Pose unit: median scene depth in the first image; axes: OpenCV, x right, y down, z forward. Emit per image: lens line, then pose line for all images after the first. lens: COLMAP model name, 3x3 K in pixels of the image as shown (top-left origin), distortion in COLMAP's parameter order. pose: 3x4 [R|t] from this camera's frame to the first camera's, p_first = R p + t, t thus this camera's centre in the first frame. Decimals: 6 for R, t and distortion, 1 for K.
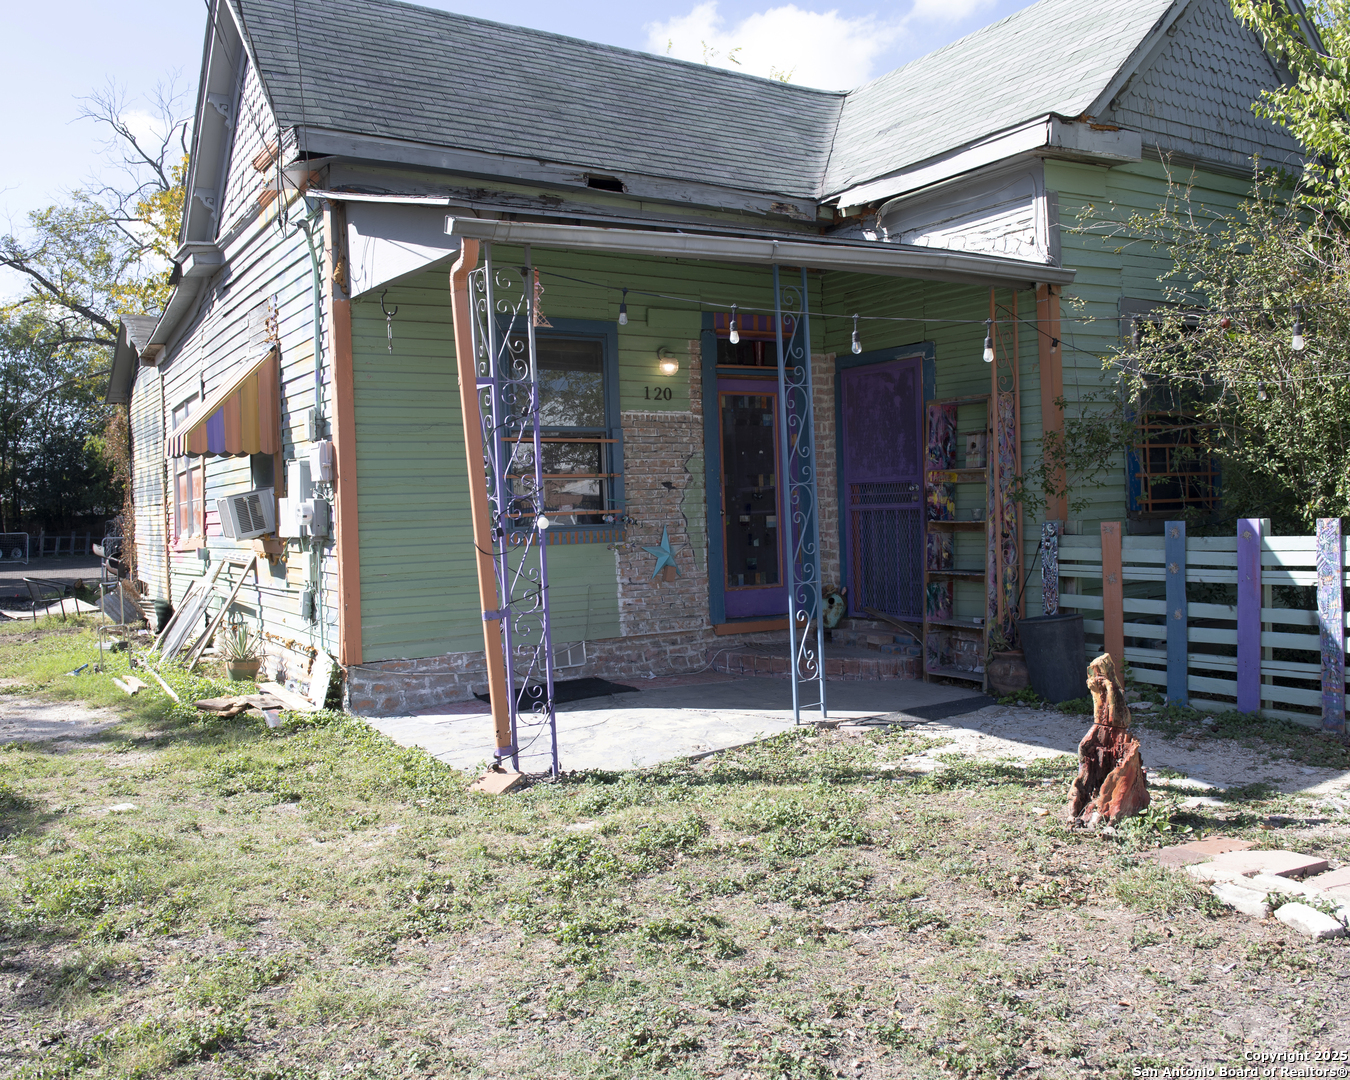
lens RADIAL K [[1183.4, 0, 684.7], [0, 1183.4, 540.7], [0, 0, 1]] dist [-0.034385, -0.010605]
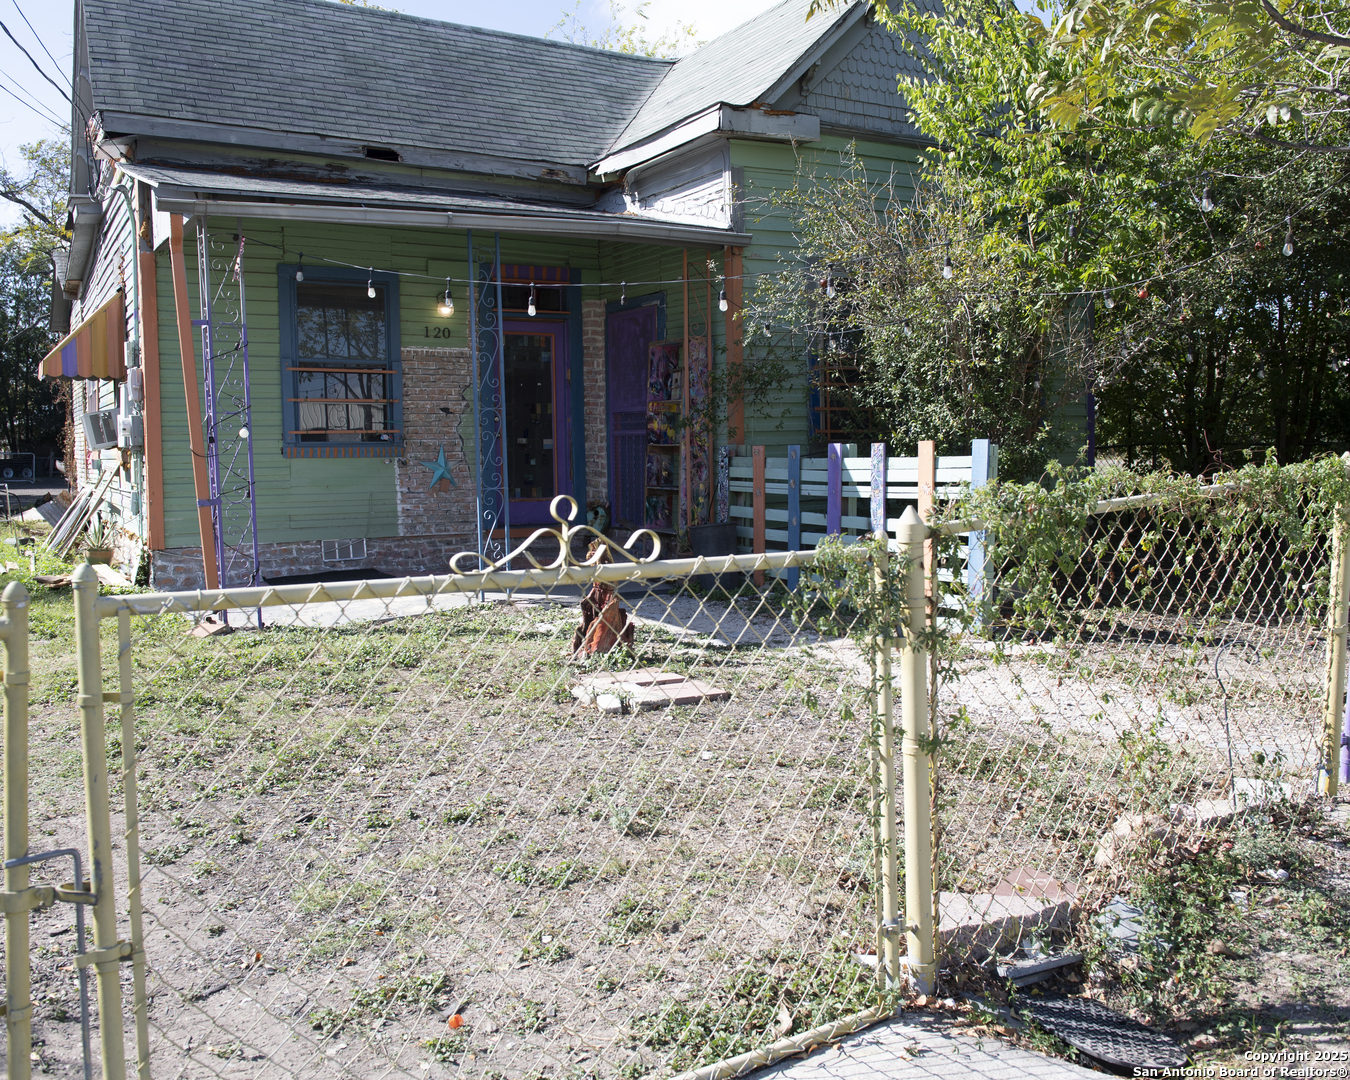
lens RADIAL K [[1183.4, 0, 664.8], [0, 1183.4, 540.7], [0, 0, 1]] dist [-0.034385, -0.010605]
pose [[0.999137, 0.024181, -0.033773, 0.257904], [-0.022335, 0.998290, 0.054020, 0.015056], [0.035021, -0.053219, 0.997969, -0.187858]]
